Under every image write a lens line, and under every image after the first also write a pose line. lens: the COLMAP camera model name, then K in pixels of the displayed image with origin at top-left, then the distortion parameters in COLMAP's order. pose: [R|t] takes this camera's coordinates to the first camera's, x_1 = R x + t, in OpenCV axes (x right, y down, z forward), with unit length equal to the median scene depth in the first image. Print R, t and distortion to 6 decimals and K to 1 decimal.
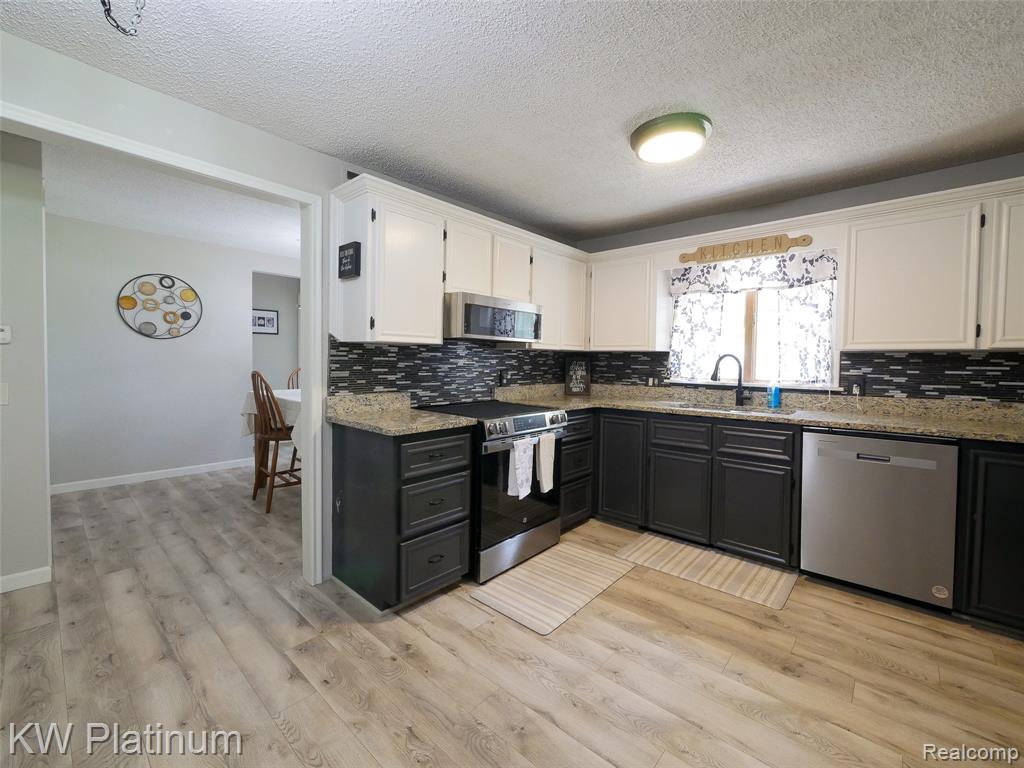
lens RADIAL K [[445.0, 0, 511.8], [0, 445.0, 380.0], [0, 0, 1]] dist [-0.004836, -0.000536]
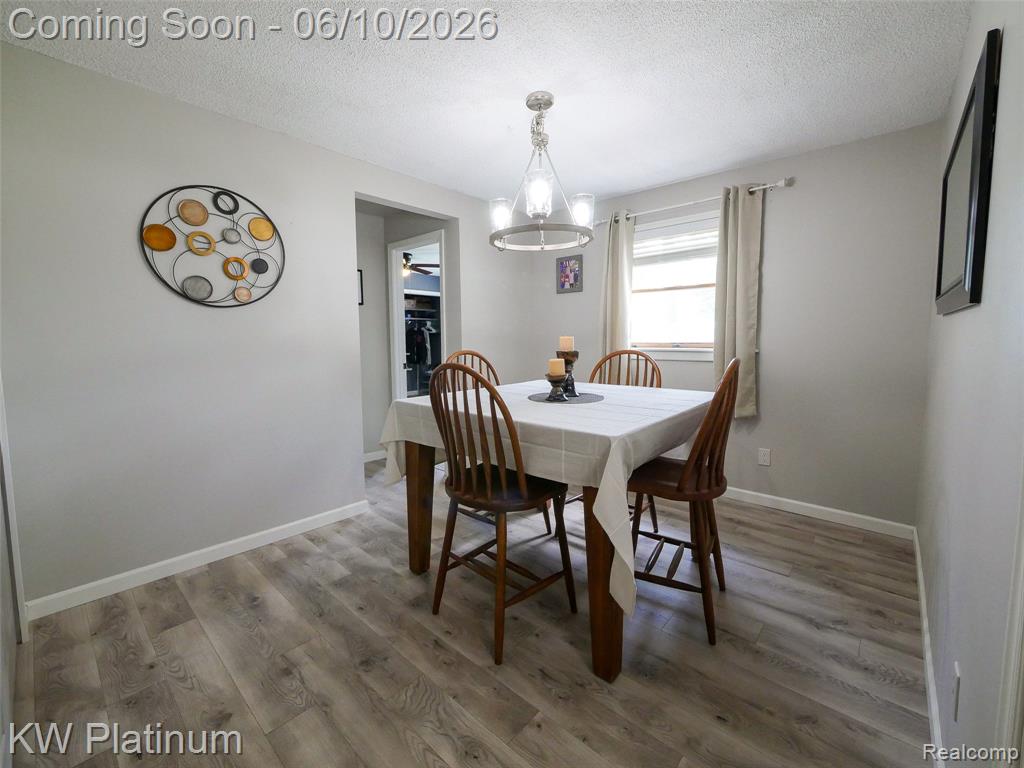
lens RADIAL K [[445.0, 0, 512.4], [0, 445.0, 380.6], [0, 0, 1]] dist [-0.004836, -0.000536]
pose [[0.999724, -0.022991, 0.004877, -0.445339], [0.022726, 0.998554, 0.048720, -0.020827], [-0.005990, -0.048596, 0.998801, 0.454390]]
